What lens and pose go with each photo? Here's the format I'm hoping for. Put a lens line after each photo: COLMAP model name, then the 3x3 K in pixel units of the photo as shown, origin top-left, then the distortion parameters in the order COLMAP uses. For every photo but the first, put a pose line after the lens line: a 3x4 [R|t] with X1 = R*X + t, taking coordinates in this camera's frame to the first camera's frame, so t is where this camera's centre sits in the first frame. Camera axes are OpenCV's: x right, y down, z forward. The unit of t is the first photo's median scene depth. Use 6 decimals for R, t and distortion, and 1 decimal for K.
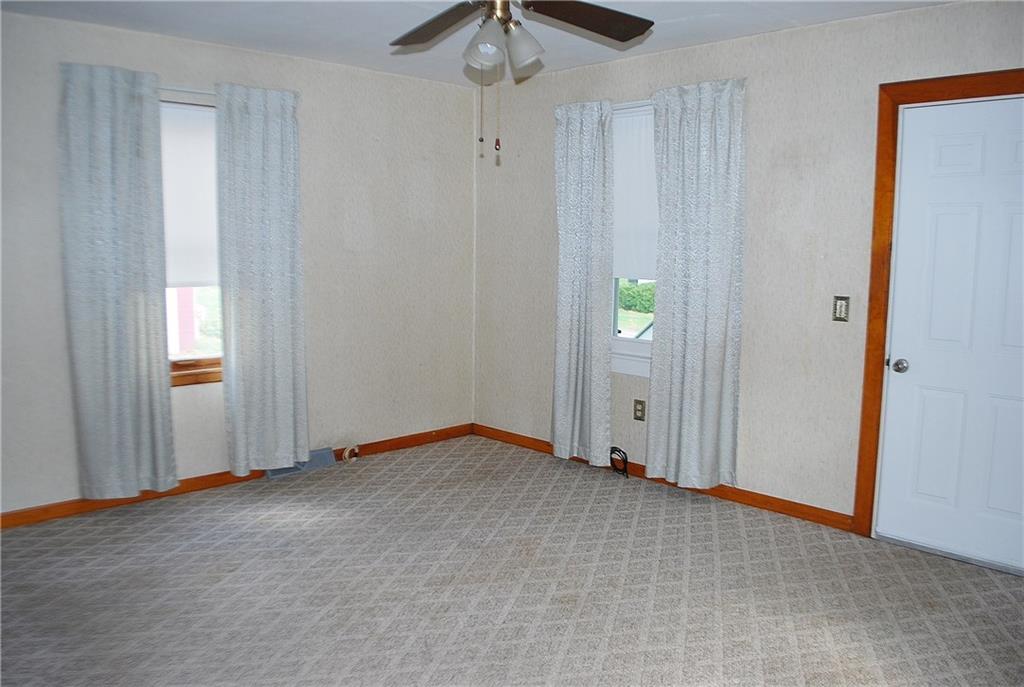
lens RADIAL K [[809.6, 0, 509.4], [0, 809.6, 345.3], [0, 0, 1]] dist [-0.070471, 0.000337]
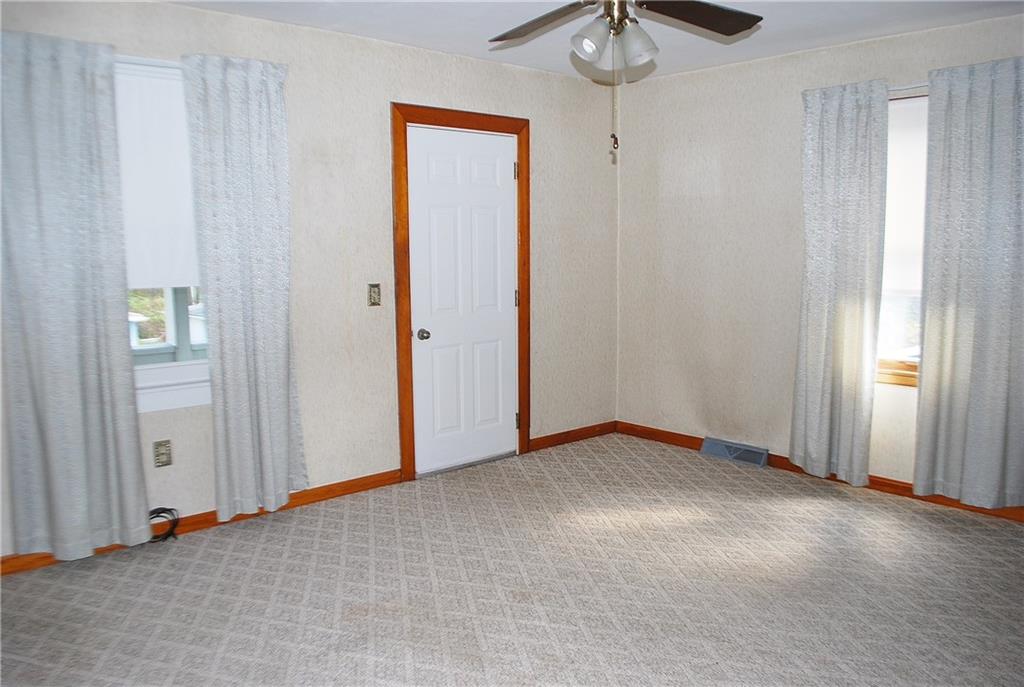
lens RADIAL K [[809.6, 0, 509.4], [0, 809.6, 345.3], [0, 0, 1]] dist [-0.070471, 0.000337]
pose [[0.036613, -0.140111, 0.989459, -0.721280], [0.129714, 0.982412, 0.134314, -0.104274], [-0.990875, 0.123429, 0.054144, 0.757365]]
